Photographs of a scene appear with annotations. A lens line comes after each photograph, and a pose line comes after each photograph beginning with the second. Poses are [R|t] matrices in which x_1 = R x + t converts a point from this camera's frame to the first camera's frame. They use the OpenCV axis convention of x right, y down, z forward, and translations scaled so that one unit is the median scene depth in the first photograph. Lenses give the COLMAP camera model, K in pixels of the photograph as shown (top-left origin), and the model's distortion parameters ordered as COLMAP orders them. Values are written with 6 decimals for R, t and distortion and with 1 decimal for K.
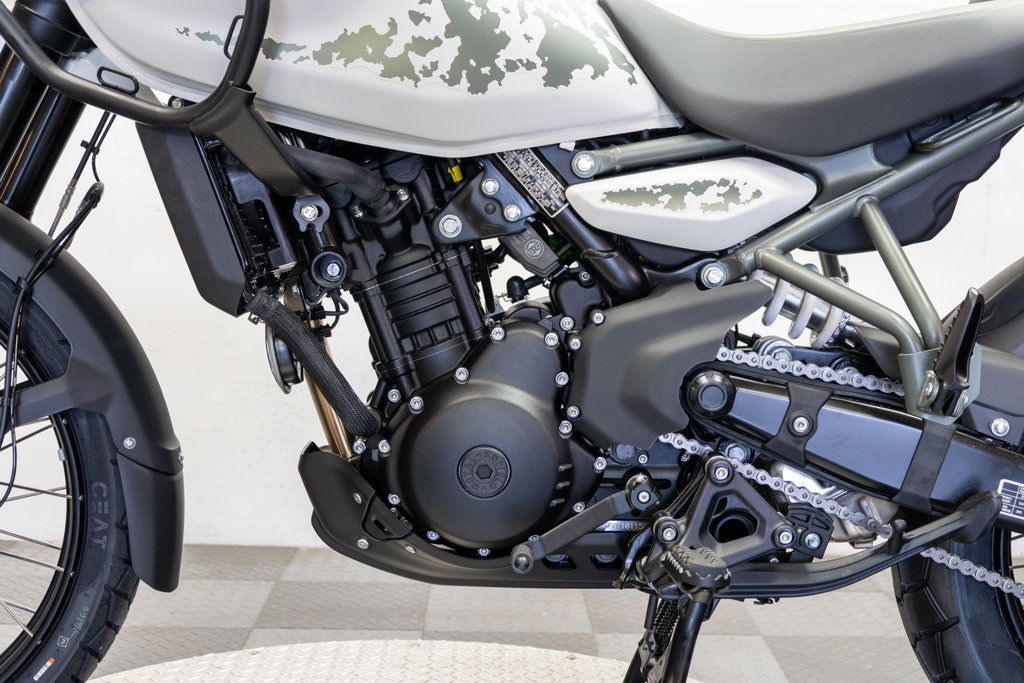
lens RADIAL K [[1494.0, 0, 517.9], [0, 1494.0, 370.5], [0, 0, 1]] dist [0.028808, 0.000000]
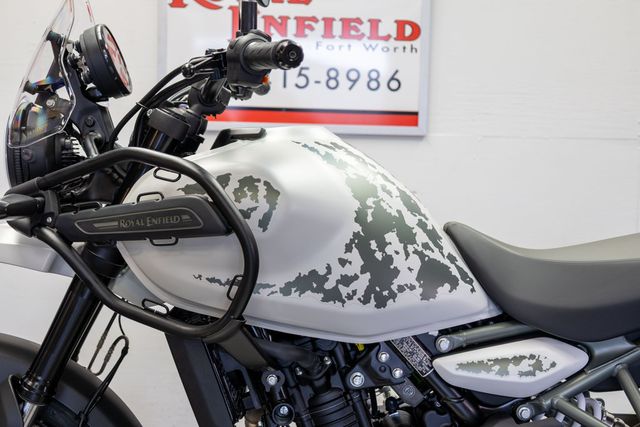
lens RADIAL K [[933.8, 0, 316.8], [0, 933.8, 215.6], [0, 0, 1]] dist [0.028808, 0.000000]
pose [[0.999313, -0.000389, 0.037051, -0.127884], [0.001359, 0.999657, -0.026140, -0.251263], [-0.037028, 0.026172, 0.998971, 0.012938]]
